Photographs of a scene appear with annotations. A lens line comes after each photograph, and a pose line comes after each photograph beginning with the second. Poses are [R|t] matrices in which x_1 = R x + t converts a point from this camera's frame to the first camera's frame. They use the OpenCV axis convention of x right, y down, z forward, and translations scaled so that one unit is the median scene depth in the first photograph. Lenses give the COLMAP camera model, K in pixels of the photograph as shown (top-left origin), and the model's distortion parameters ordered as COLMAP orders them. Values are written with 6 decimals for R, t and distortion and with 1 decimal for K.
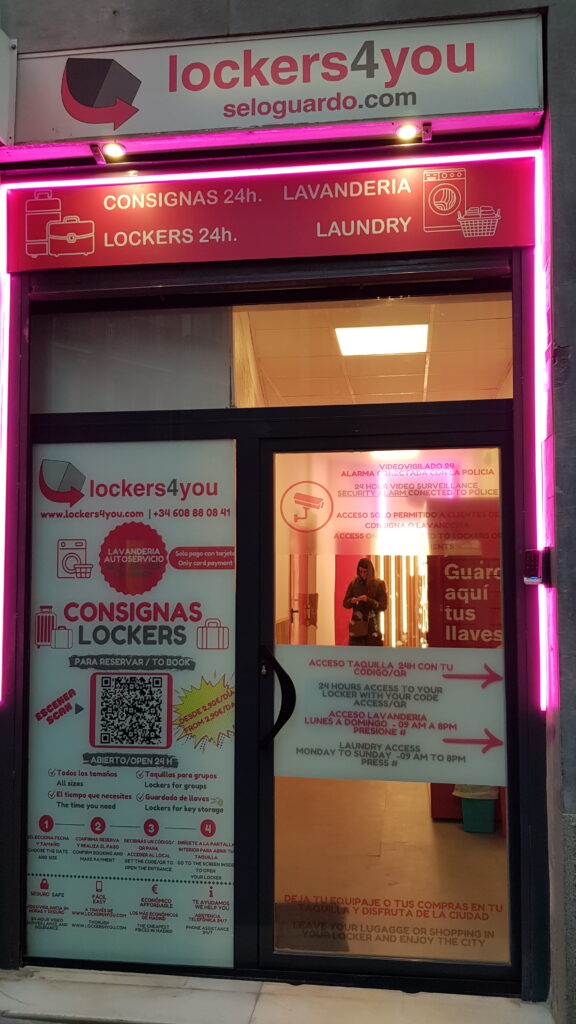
lens RADIAL K [[800.2, 0, 272.3], [0, 800.2, 530.1], [0, 0, 1]] dist [0.031374, -0.055708]
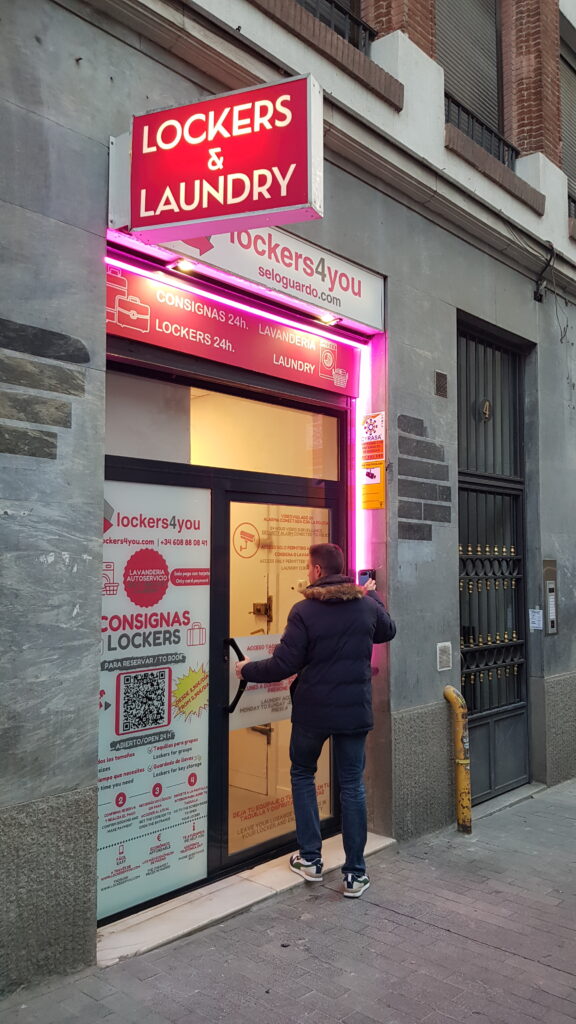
lens RADIAL K [[800.2, 0, 289.8], [0, 800.2, 513.7], [0, 0, 1]] dist [0.031374, -0.055708]
pose [[0.571440, 0.052790, 0.818944, -1.093659], [-0.042163, 0.998499, -0.034944, -0.030752], [-0.819560, -0.014561, 0.572808, 0.106681]]
